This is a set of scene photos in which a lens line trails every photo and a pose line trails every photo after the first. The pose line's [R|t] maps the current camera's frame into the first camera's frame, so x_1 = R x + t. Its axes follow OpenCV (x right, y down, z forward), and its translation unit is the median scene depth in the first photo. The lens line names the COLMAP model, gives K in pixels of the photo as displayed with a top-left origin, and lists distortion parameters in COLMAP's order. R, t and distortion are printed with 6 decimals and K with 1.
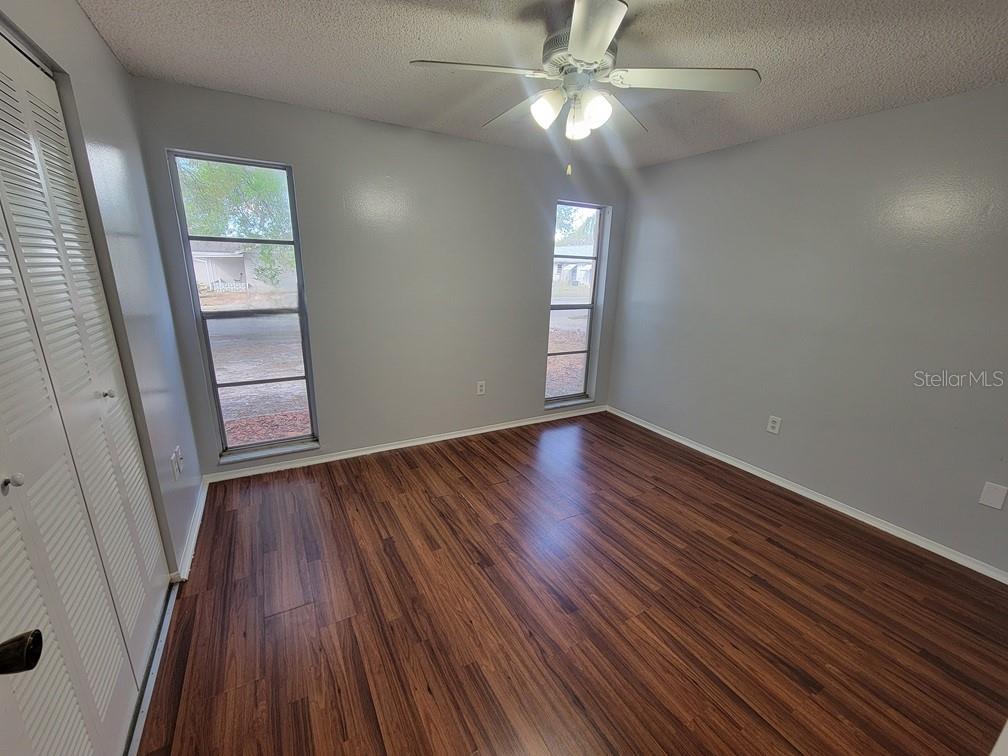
lens RADIAL K [[412.4, 0, 500.6], [0, 412.4, 383.9], [0, 0, 1]] dist [0.001485, 0.000632]
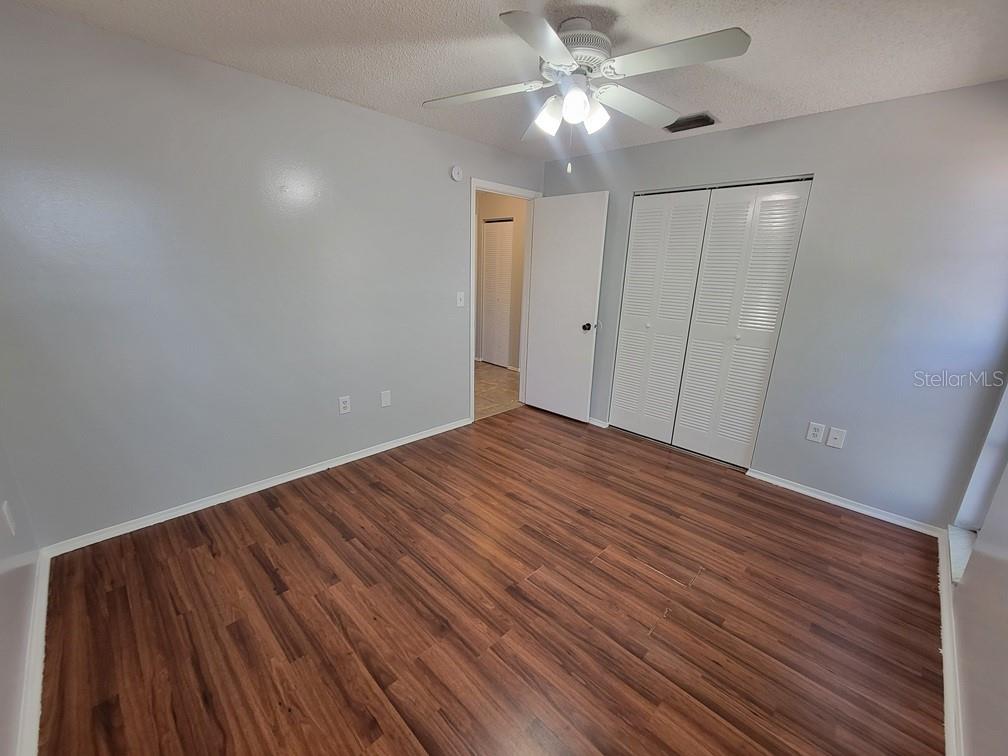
lens RADIAL K [[412.4, 0, 500.6], [0, 412.4, 383.9], [0, 0, 1]] dist [0.001485, 0.000632]
pose [[-0.961297, 0.016961, -0.274991, 0.498652], [-0.130488, 0.851032, 0.508643, -0.441038], [0.242653, 0.524840, -0.815881, 1.656241]]
